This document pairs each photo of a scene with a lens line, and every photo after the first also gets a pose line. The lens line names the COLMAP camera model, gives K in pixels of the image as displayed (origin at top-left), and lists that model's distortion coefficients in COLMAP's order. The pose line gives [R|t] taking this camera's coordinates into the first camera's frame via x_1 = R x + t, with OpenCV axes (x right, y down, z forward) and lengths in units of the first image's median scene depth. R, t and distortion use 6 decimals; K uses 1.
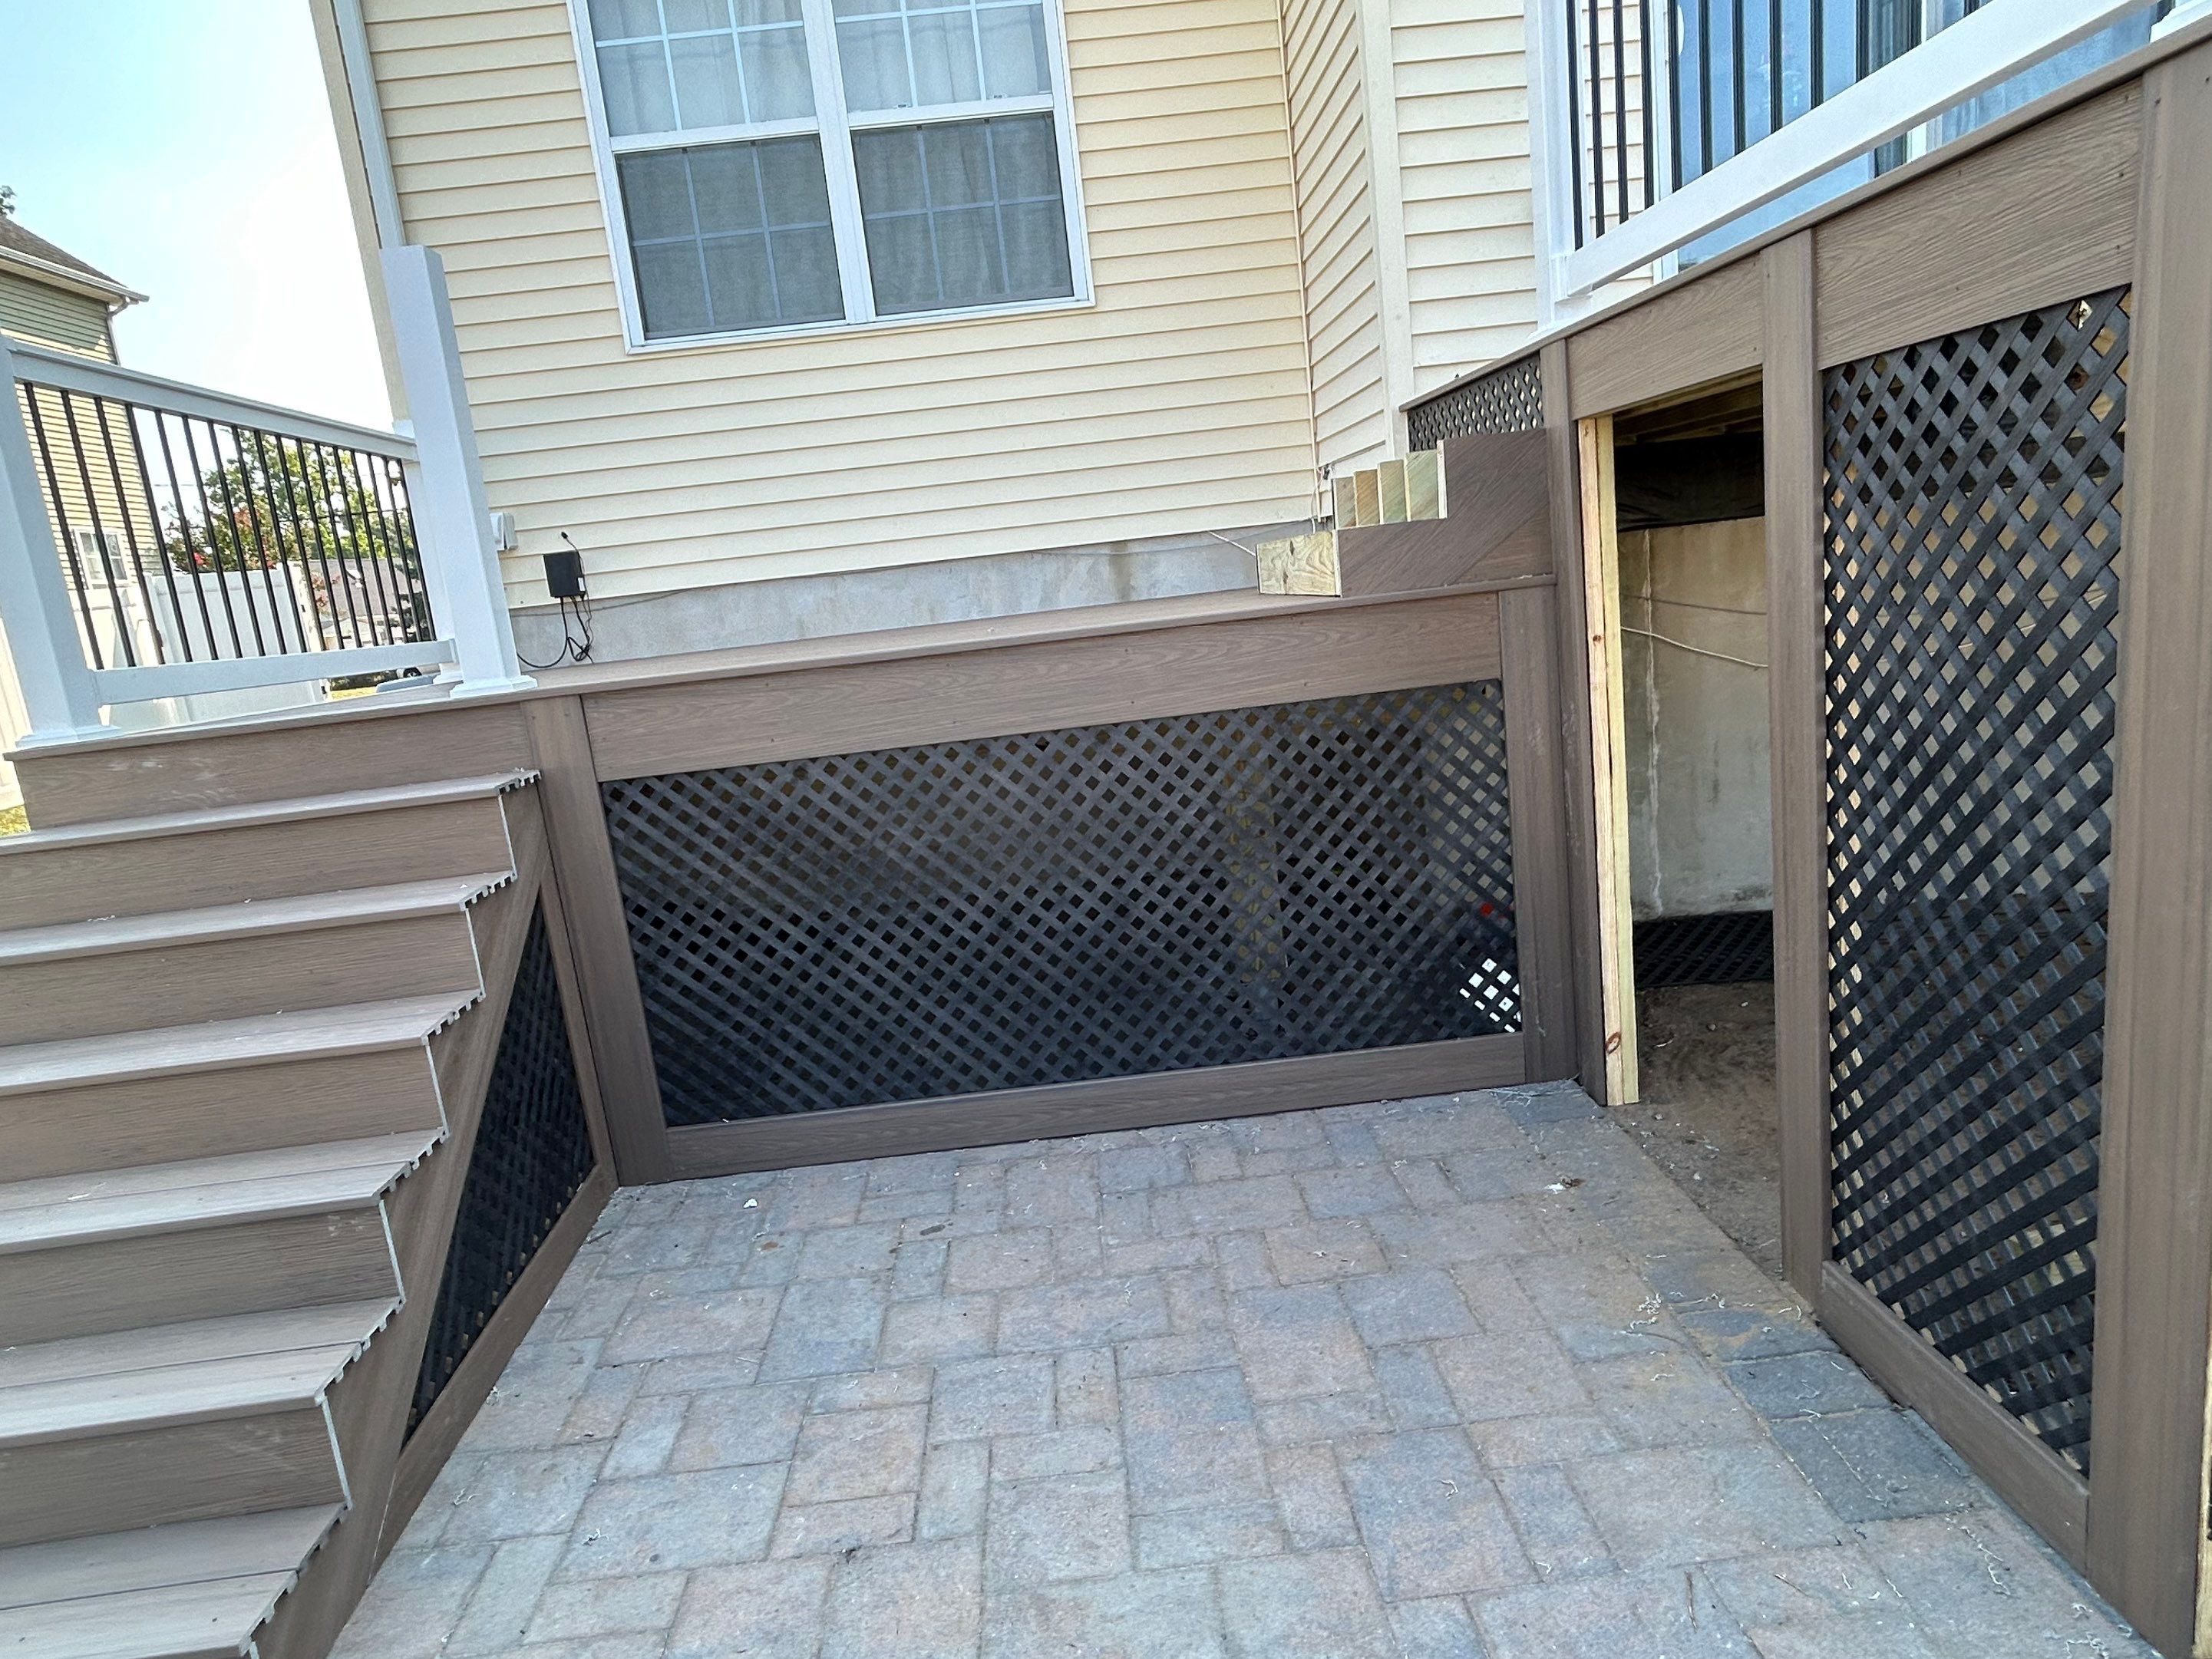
lens RADIAL K [[1308.0, 0, 1102.4], [0, 1308.0, 822.6], [0, 0, 1]] dist [-0.002559, -0.002459]
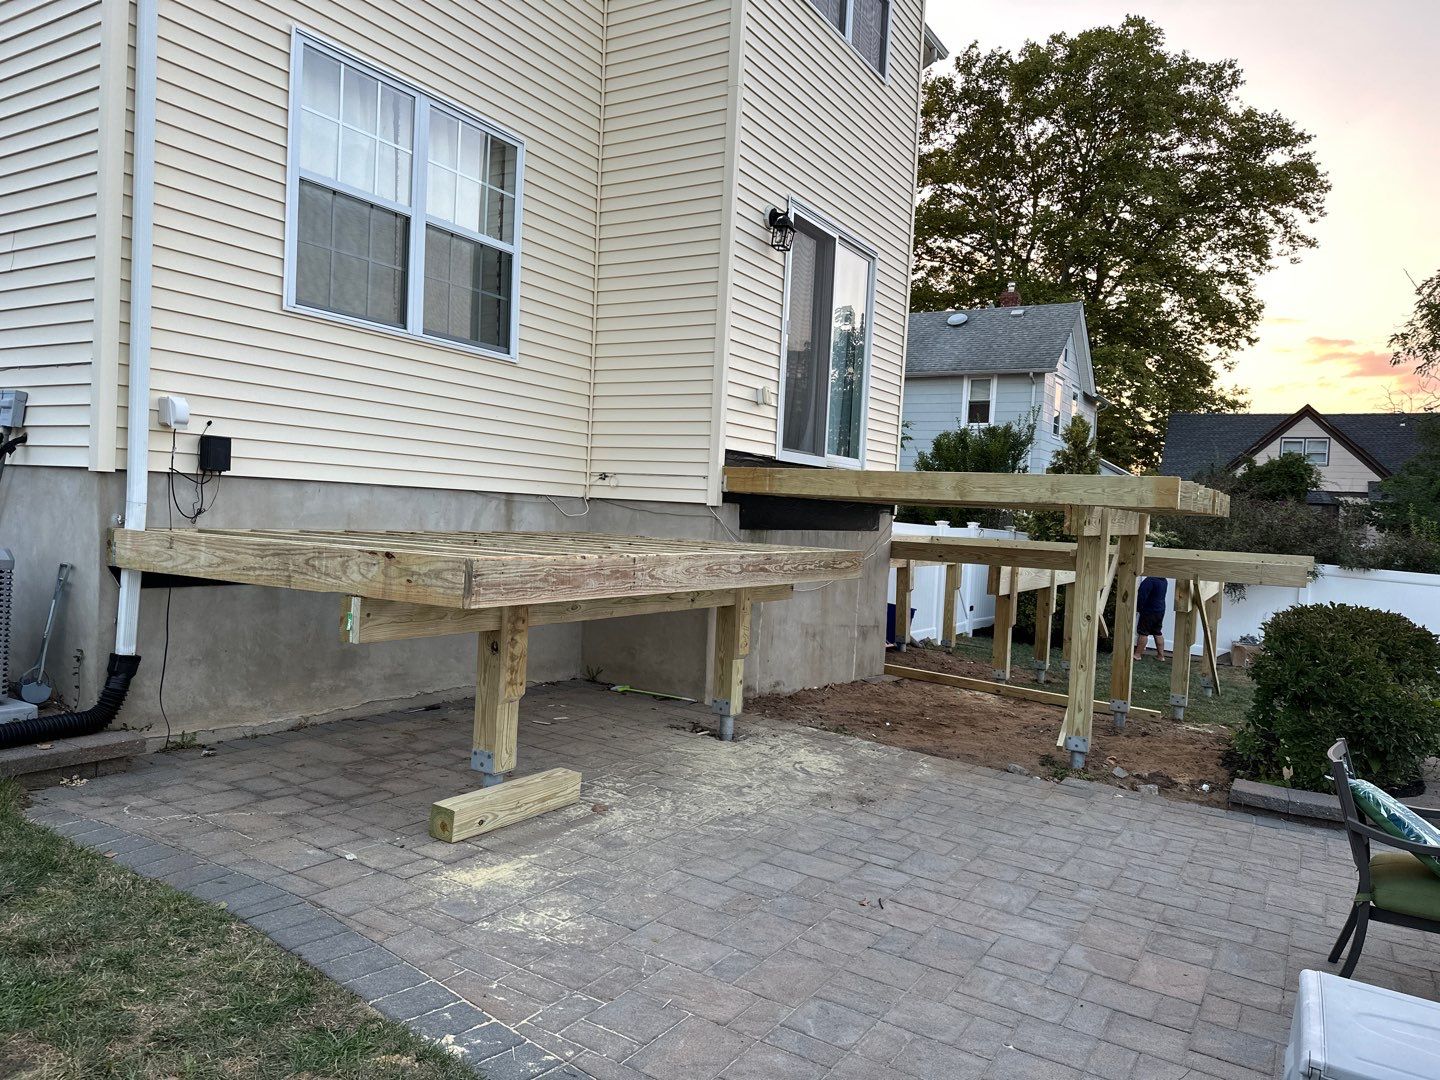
lens RADIAL K [[1011.7, 0, 726.7], [0, 1011.7, 544.9], [0, 0, 1]] dist [0.048369, -0.060321]
pose [[0.547189, 0.109296, 0.829843, -1.541923], [0.046321, 0.985964, -0.160402, 0.130714], [-0.835726, 0.126209, 0.534446, 0.097954]]
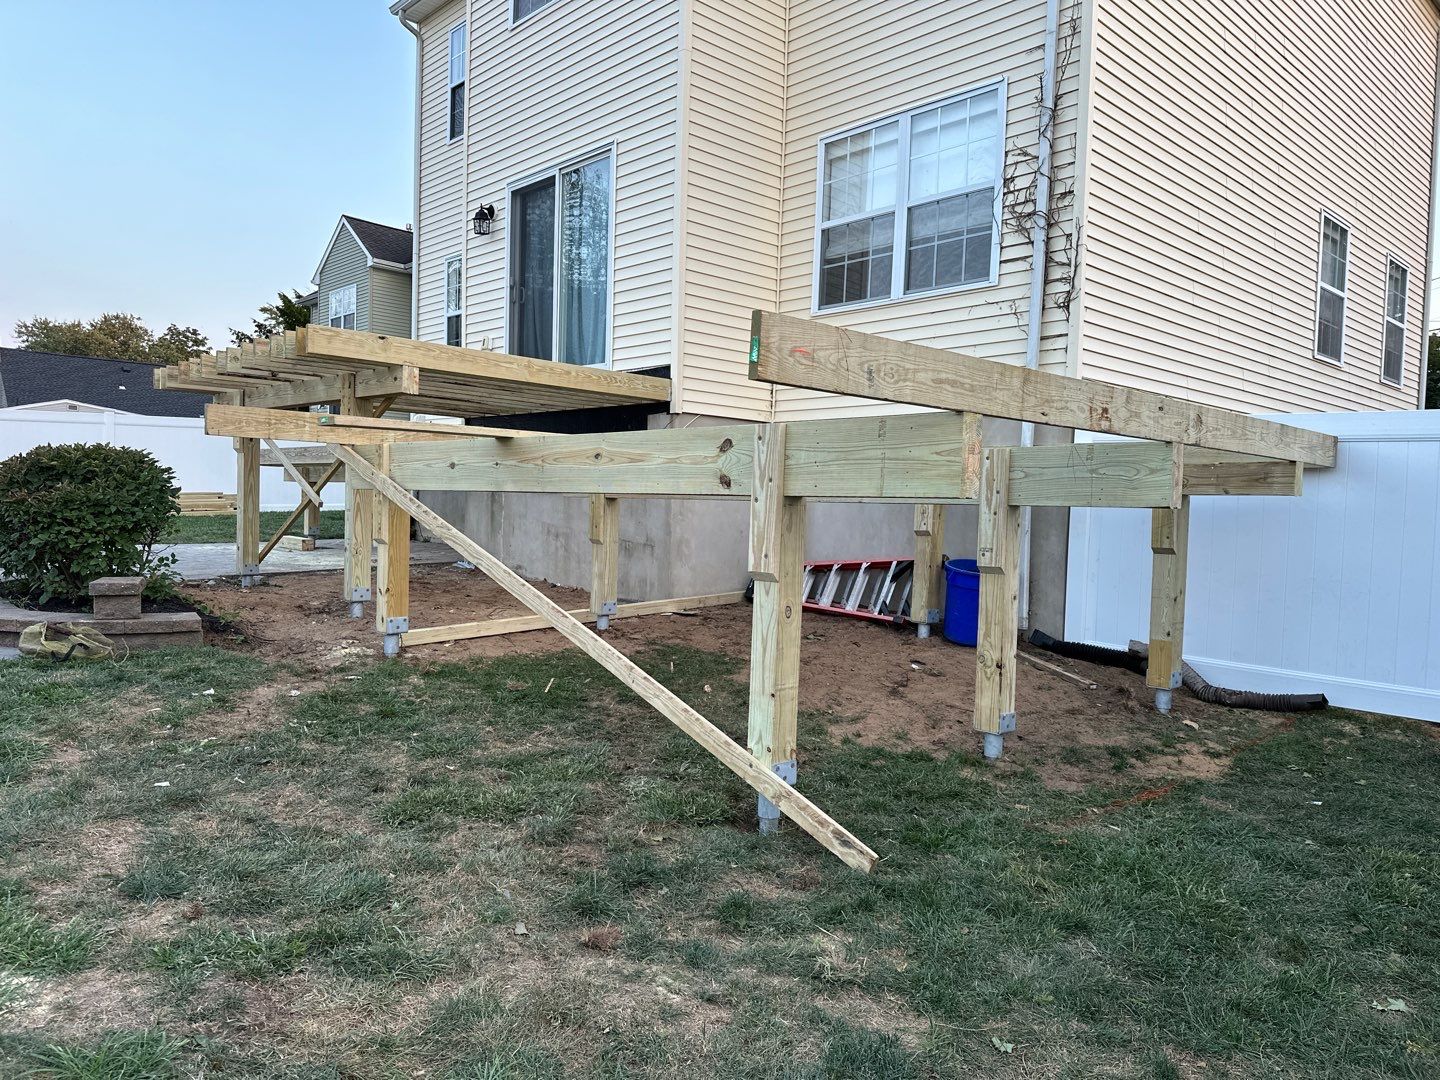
lens RADIAL K [[1011.7, 0, 715.6], [0, 1011.7, 548.9], [0, 0, 1]] dist [0.048369, -0.060321]
pose [[0.637179, 0.160704, -0.753775, 3.346291], [-0.239586, 0.970865, 0.004461, -0.137758], [0.732531, 0.177751, 0.657117, -0.227294]]
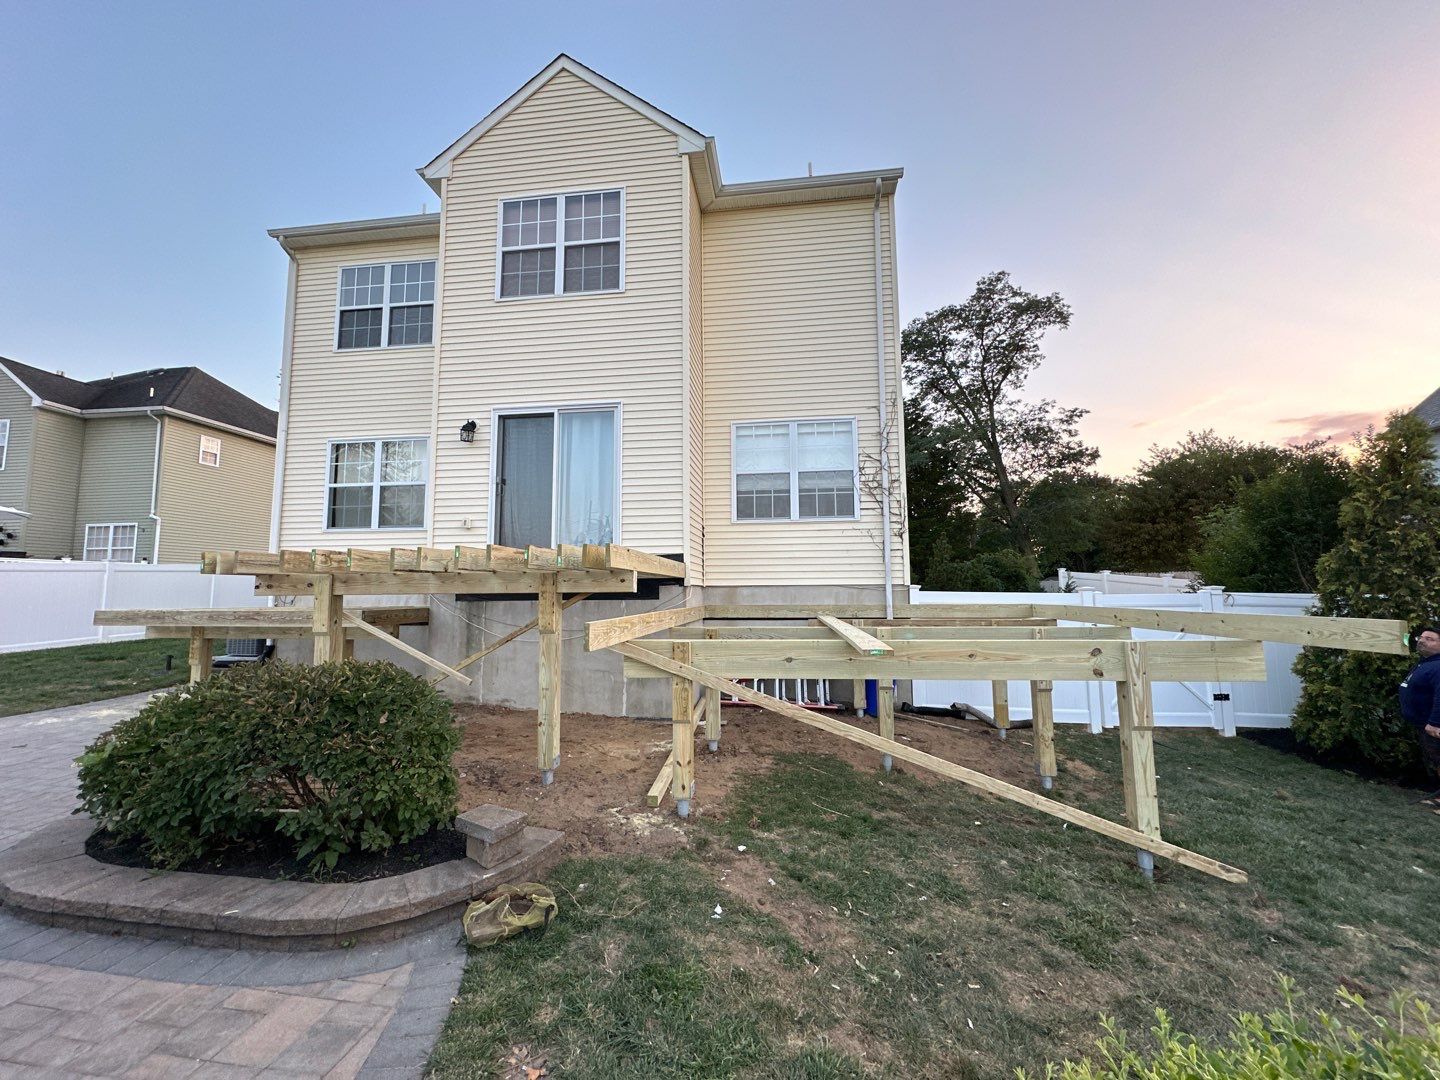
lens RADIAL K [[574.6, 0, 722.0], [0, 574.6, 540.1], [0, 0, 1]] dist [-0.004320, 0.001690]
pose [[0.979499, 0.087638, -0.181389, 1.816581], [-0.132294, 0.958876, -0.251108, -0.073763], [0.151923, 0.269956, 0.950812, -0.784029]]
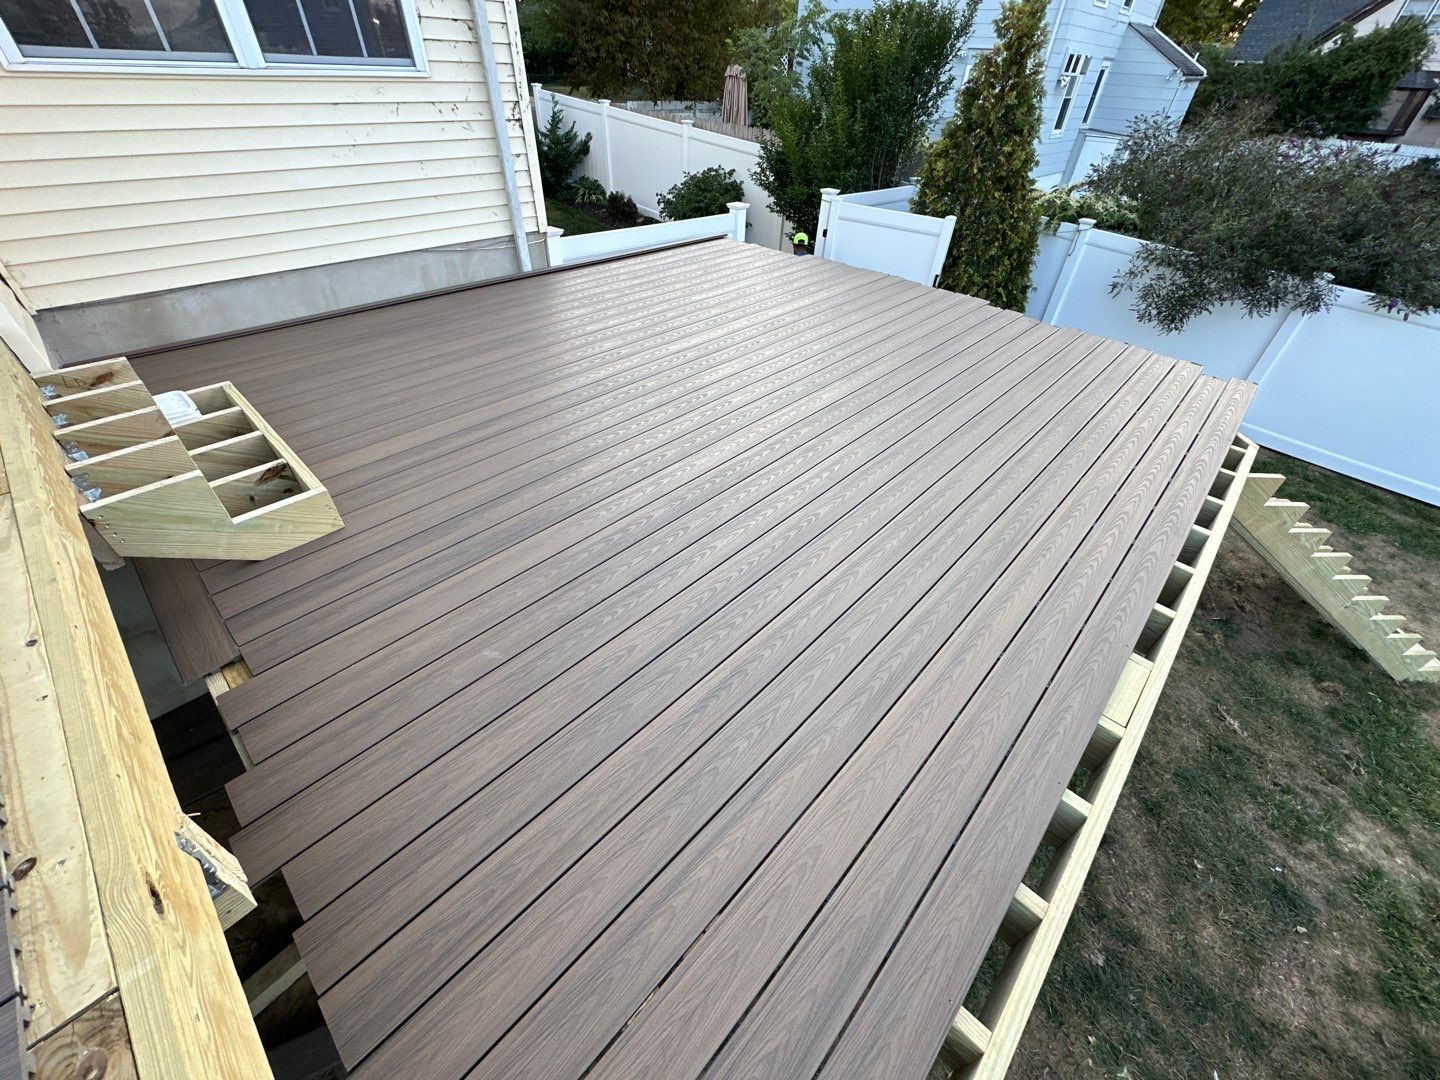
lens RADIAL K [[572.9, 0, 720.2], [0, 572.9, 534.1], [0, 0, 1]] dist [-0.001309, -0.000214]
pose [[0.715686, -0.327923, 0.616652, 1.403365], [0.009369, 0.887350, 0.461001, -0.586896], [-0.698360, -0.324154, 0.638136, 0.319369]]
